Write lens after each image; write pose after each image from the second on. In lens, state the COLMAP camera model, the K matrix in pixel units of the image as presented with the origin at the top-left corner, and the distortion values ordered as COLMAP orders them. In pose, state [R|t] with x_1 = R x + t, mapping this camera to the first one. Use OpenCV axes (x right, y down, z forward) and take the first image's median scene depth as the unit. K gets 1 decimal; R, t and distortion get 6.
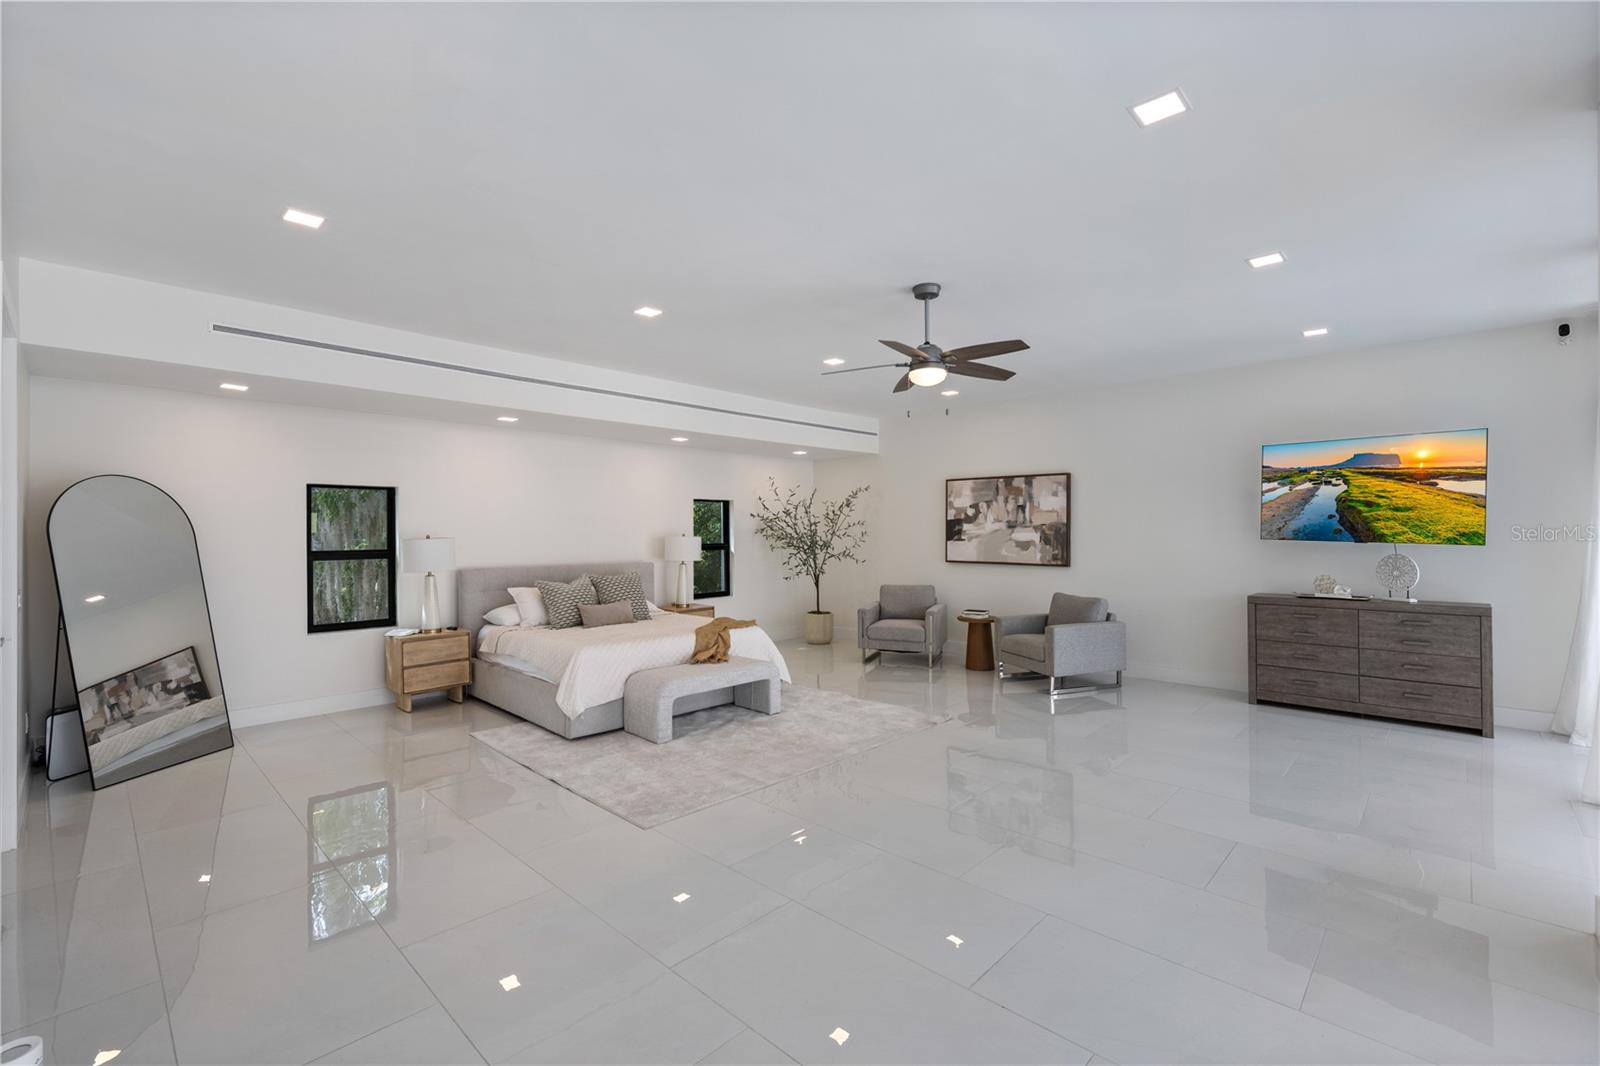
lens RADIAL K [[718.3, 0, 800.0], [0, 718.3, 533.0], [0, 0, 1]] dist [-0.000347, -0.000010]
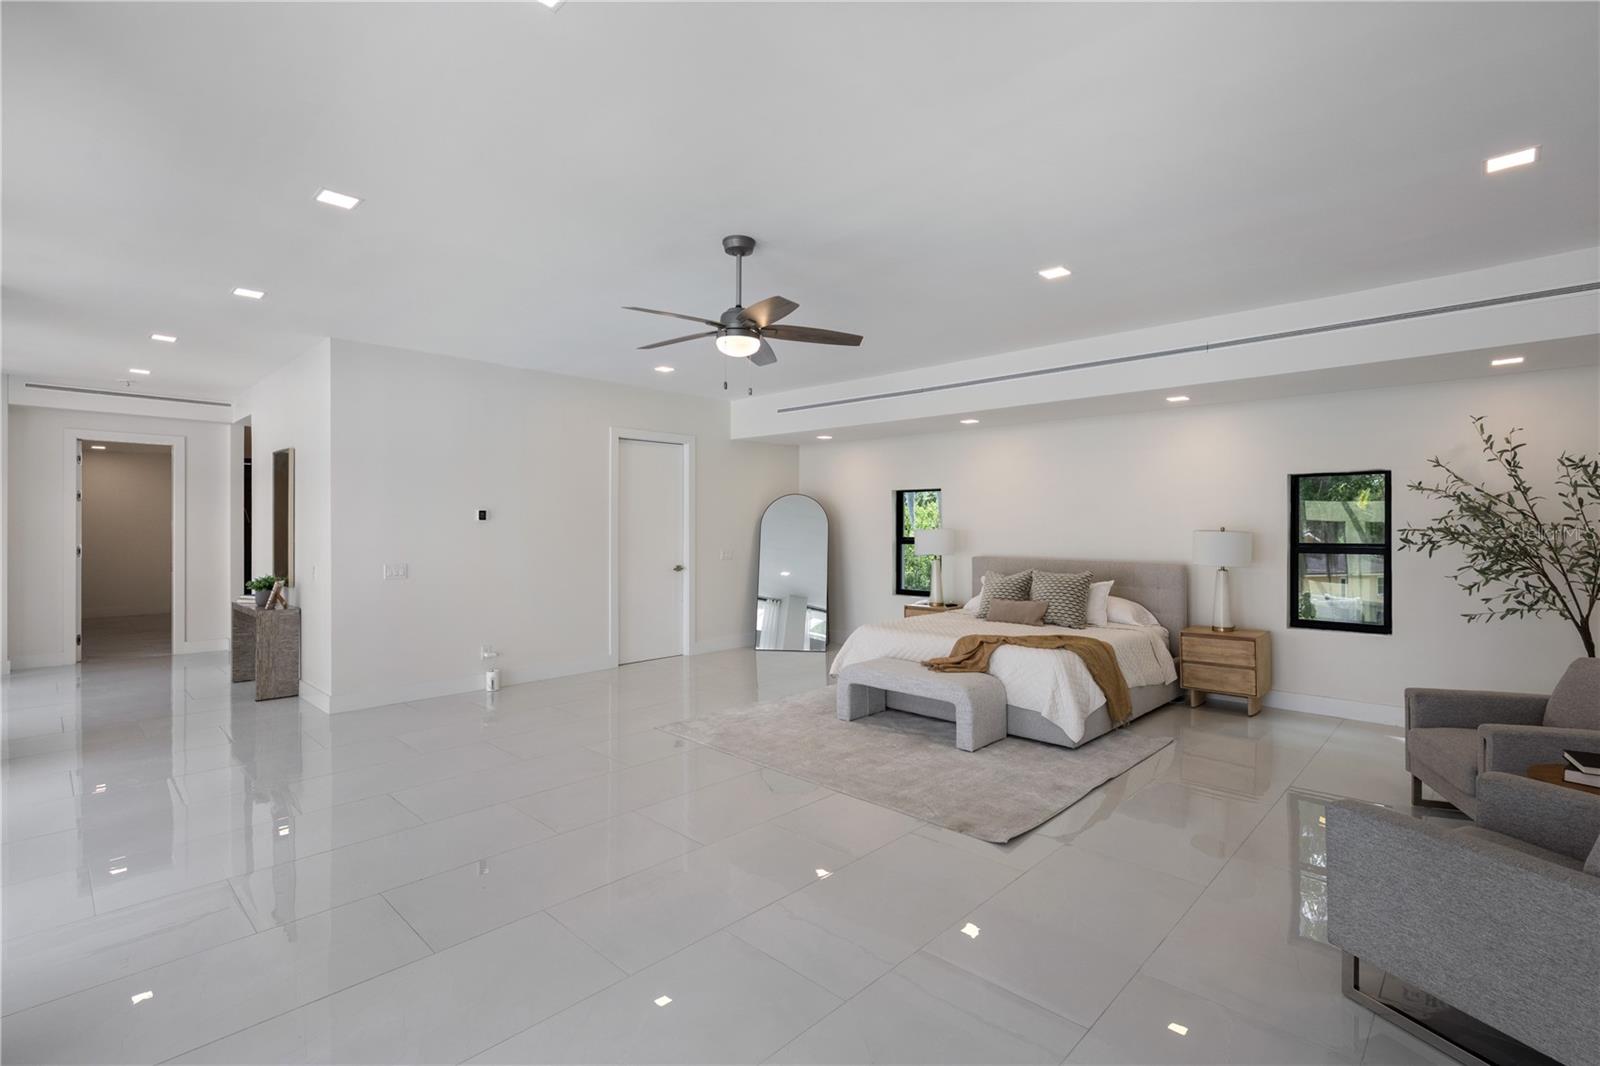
lens RADIAL K [[716.5, 0, 800.0], [0, 716.5, 533.0], [0, 0, 1]] dist [0.001030, 0.000172]
pose [[-0.008339, 0.010266, -0.999913, 0.697525], [0.002009, 0.999945, 0.010250, 0.000115], [0.999963, -0.001923, -0.008360, 0.746410]]
